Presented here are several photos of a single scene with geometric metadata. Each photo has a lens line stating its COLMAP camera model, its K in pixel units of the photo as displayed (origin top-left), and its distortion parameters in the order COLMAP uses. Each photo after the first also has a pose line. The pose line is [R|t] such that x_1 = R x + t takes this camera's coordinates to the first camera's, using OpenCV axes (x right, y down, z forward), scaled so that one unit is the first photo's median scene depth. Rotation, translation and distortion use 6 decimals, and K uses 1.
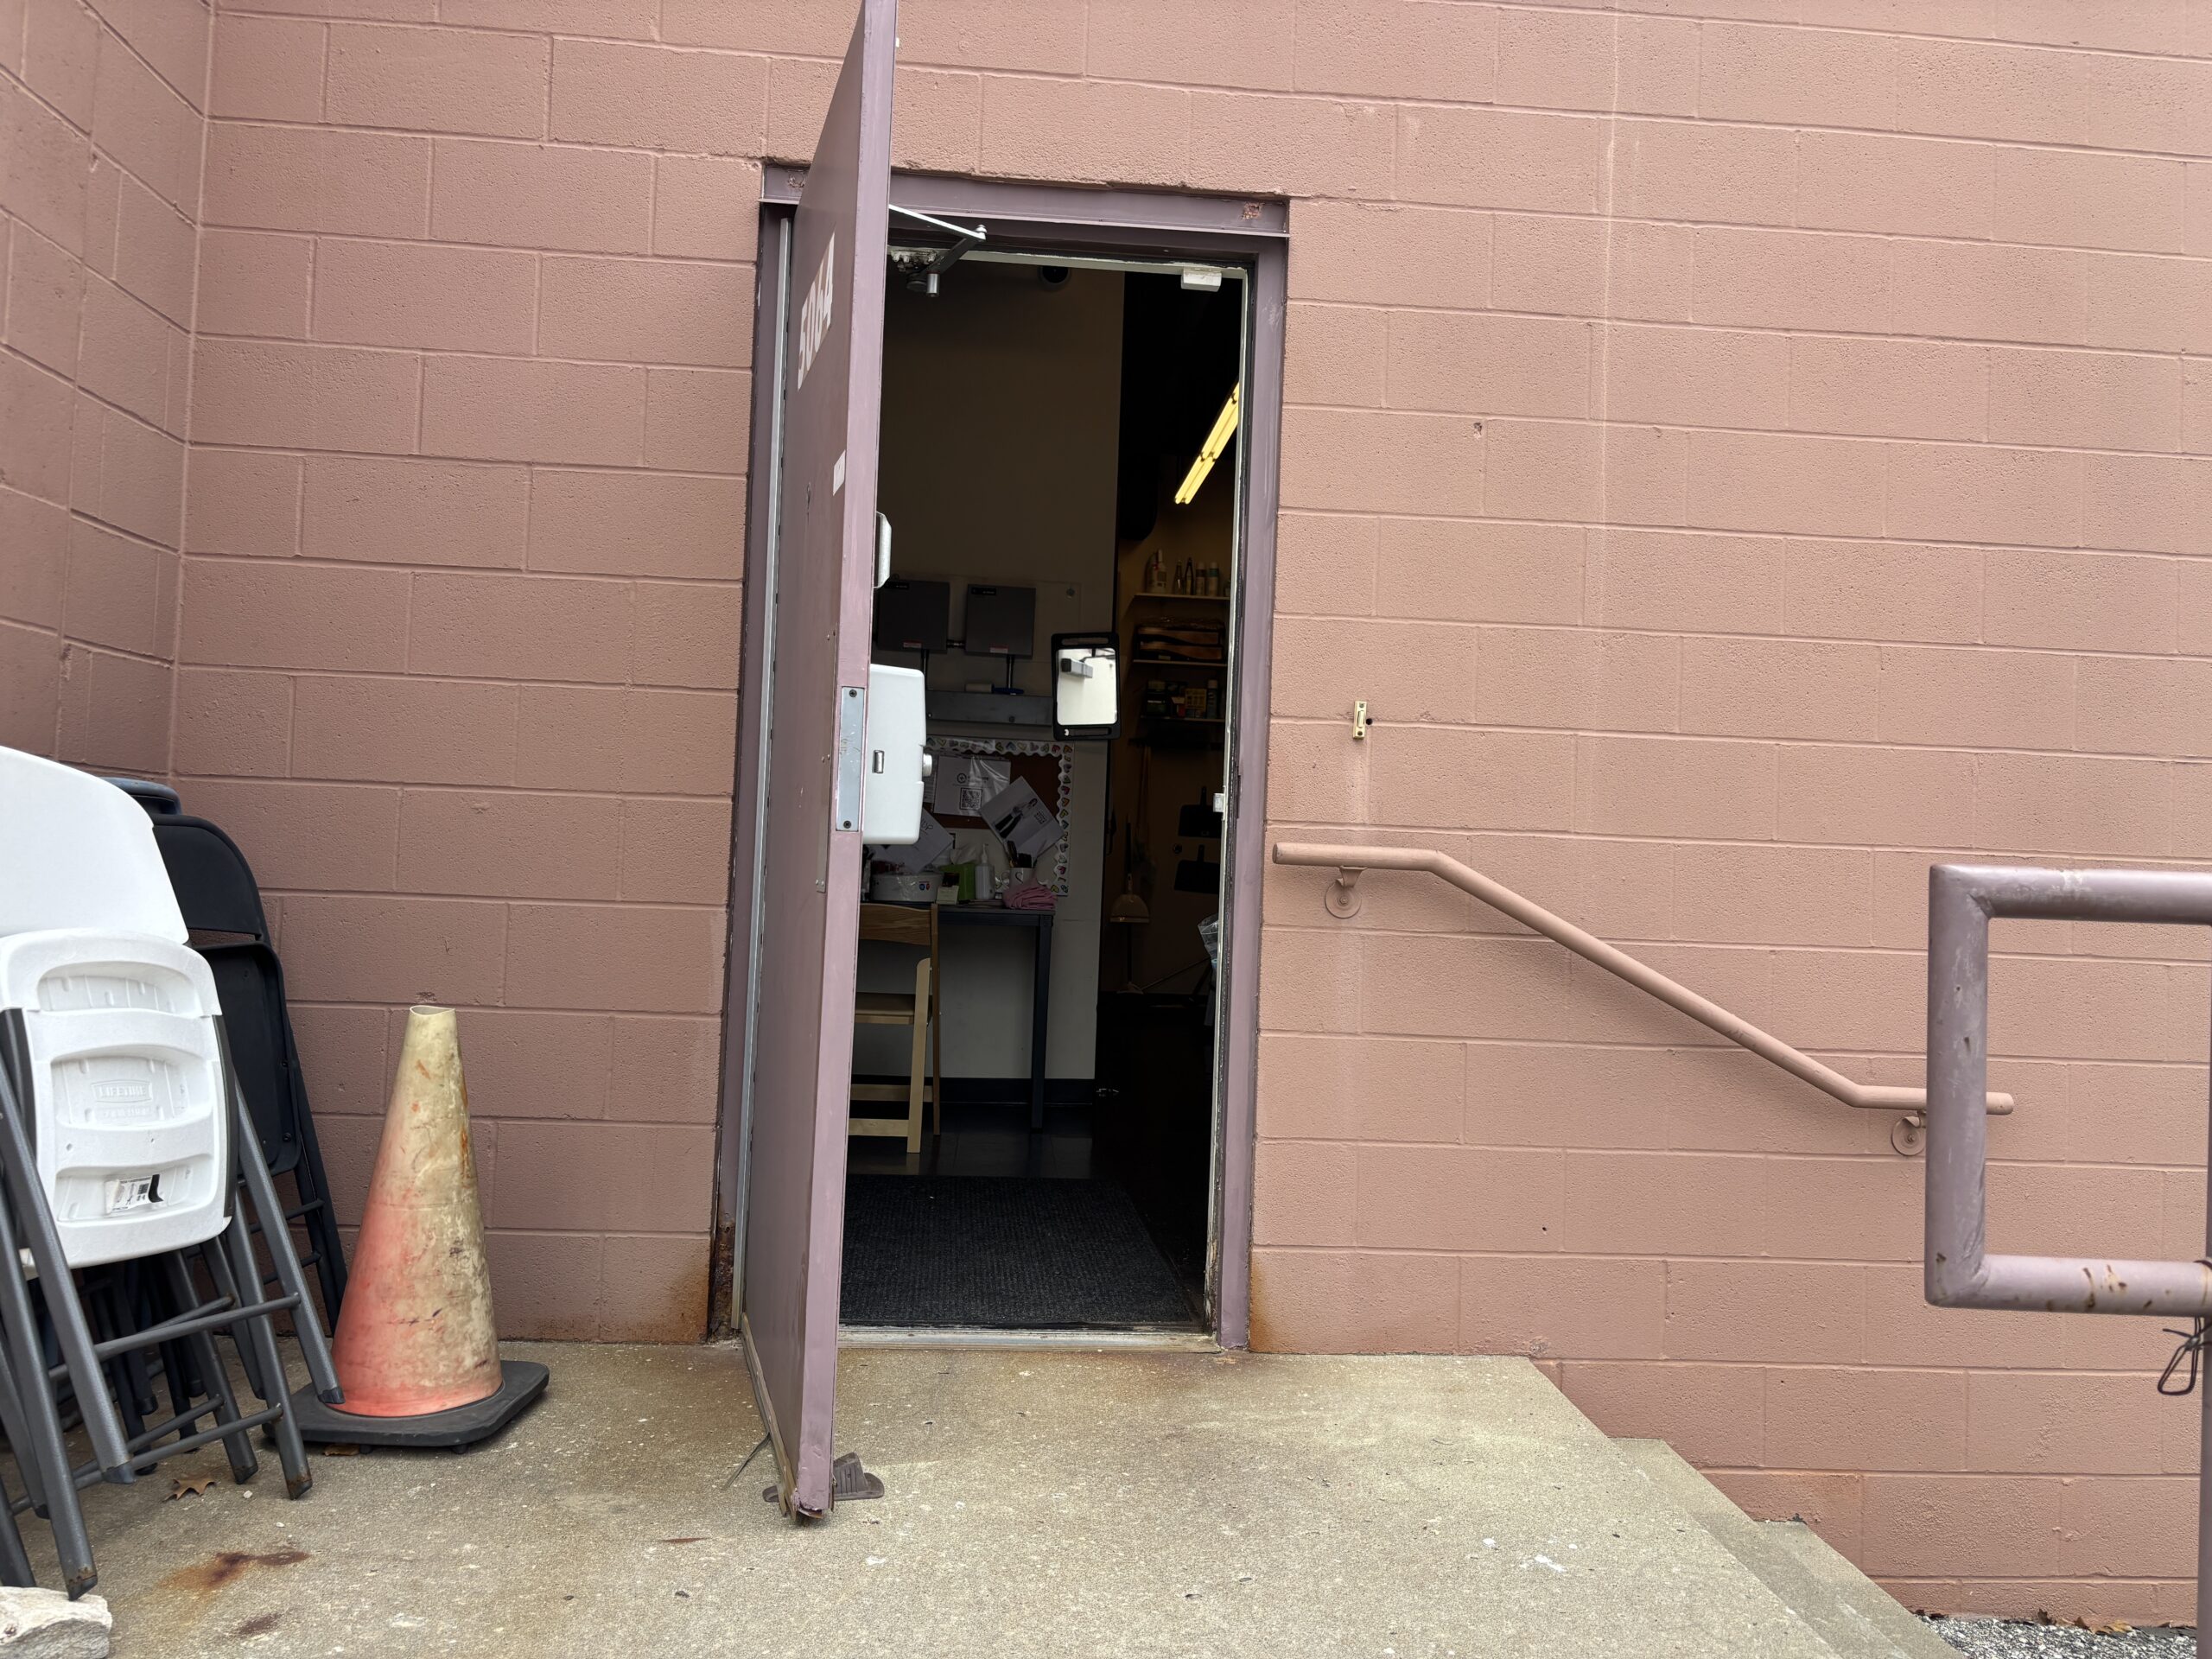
lens RADIAL K [[1671.3, 0, 1100.4], [0, 1671.3, 786.7], [0, 0, 1]] dist [0.021004, -0.003751]
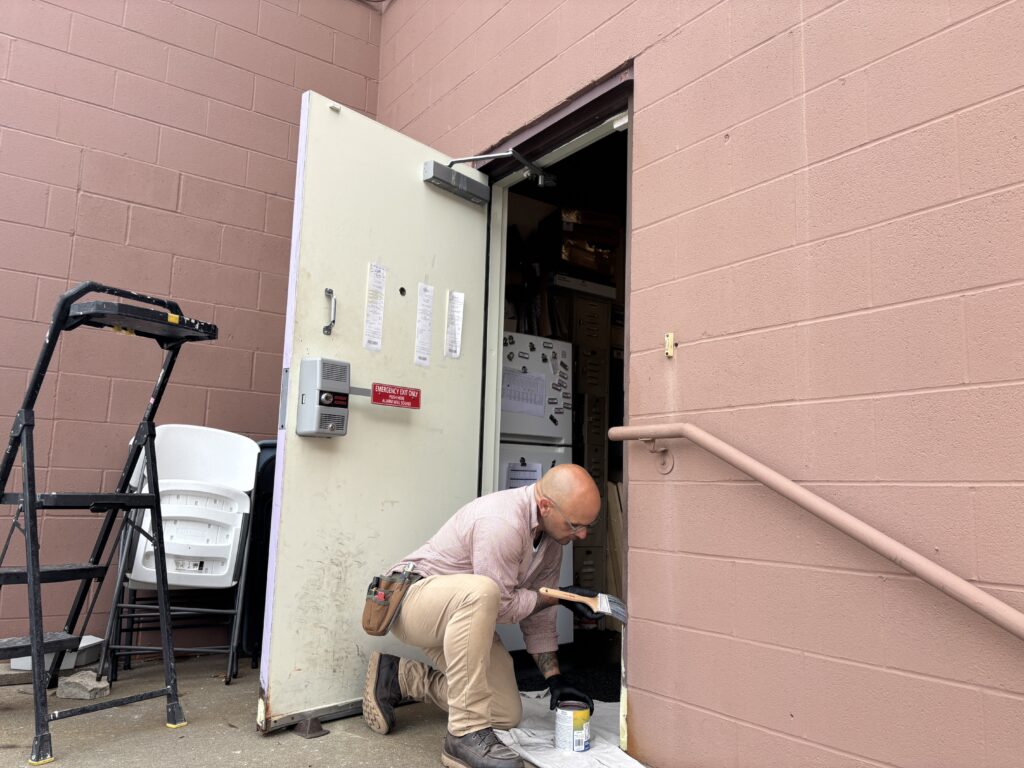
lens RADIAL K [[768.3, 0, 512.3], [0, 768.3, 377.0], [0, 0, 1]] dist [0.009725, -0.004414]
pose [[0.530813, -0.153067, -0.833551, 0.681895], [0.029584, 0.986302, -0.162277, 0.102602], [0.846972, 0.061479, 0.528070, 0.510511]]
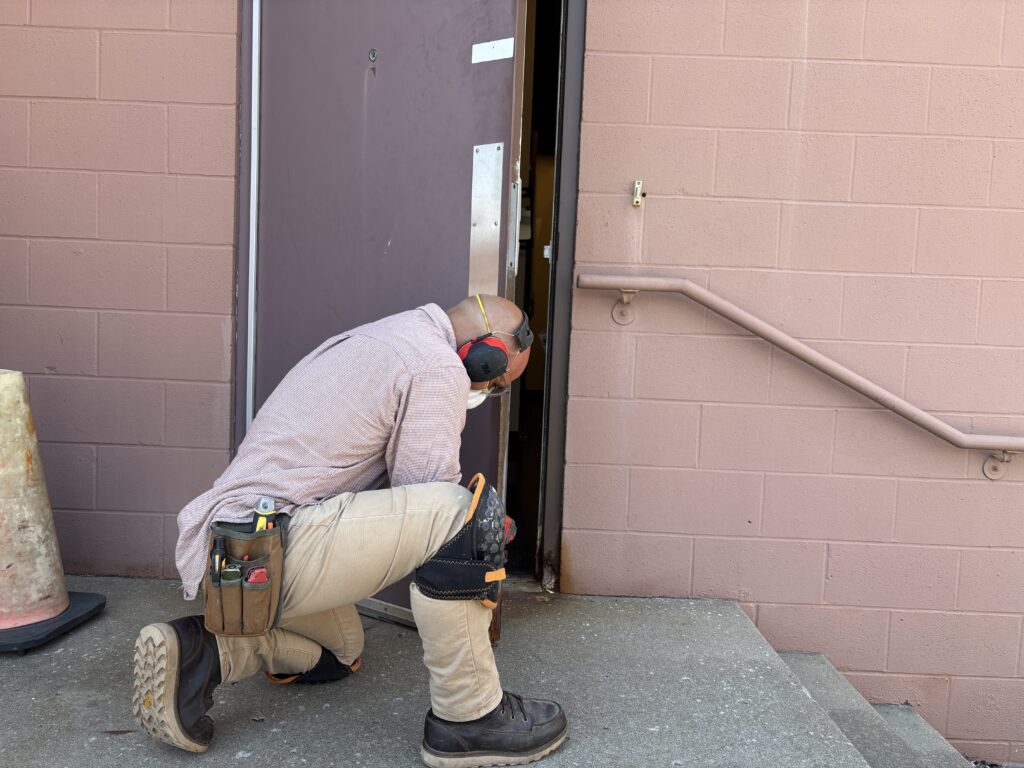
lens RADIAL K [[768.3, 0, 512.3], [0, 768.3, 377.0], [0, 0, 1]] dist [0.009725, -0.004414]
pose [[0.997445, 0.006569, -0.071140, 0.094909], [0.000366, 0.995281, 0.097038, 0.059473], [0.071441, -0.096816, 0.992735, 0.287086]]
